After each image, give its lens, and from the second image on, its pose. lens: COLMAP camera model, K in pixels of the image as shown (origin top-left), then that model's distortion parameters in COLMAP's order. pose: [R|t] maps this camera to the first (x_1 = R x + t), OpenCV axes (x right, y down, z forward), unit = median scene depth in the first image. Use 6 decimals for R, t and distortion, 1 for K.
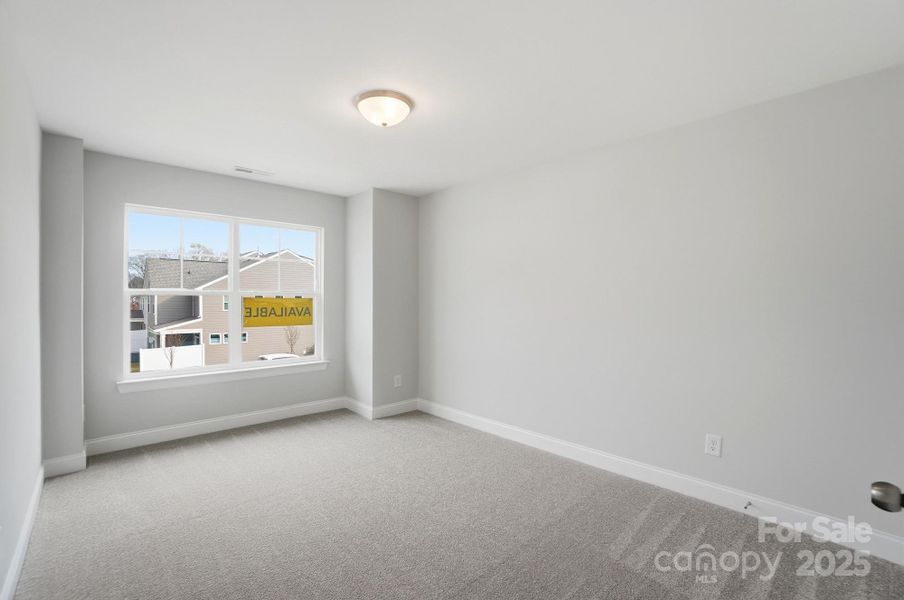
lens RADIAL K [[405.6, 0, 463.5], [0, 405.6, 294.3], [0, 0, 1]] dist [-0.037030, 0.017436]
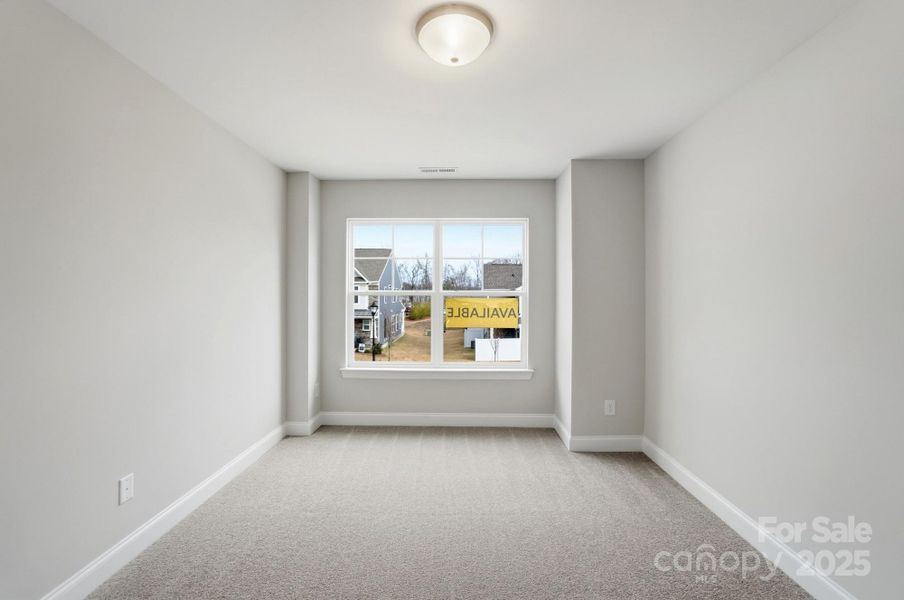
lens RADIAL K [[405.6, 0, 463.5], [0, 405.6, 294.3], [0, 0, 1]] dist [-0.037030, 0.017436]
pose [[0.712576, -0.005007, -0.701577, 0.181236], [0.006634, 0.999978, -0.000399, 0.000298], [0.701564, -0.004370, 0.712593, 0.285050]]
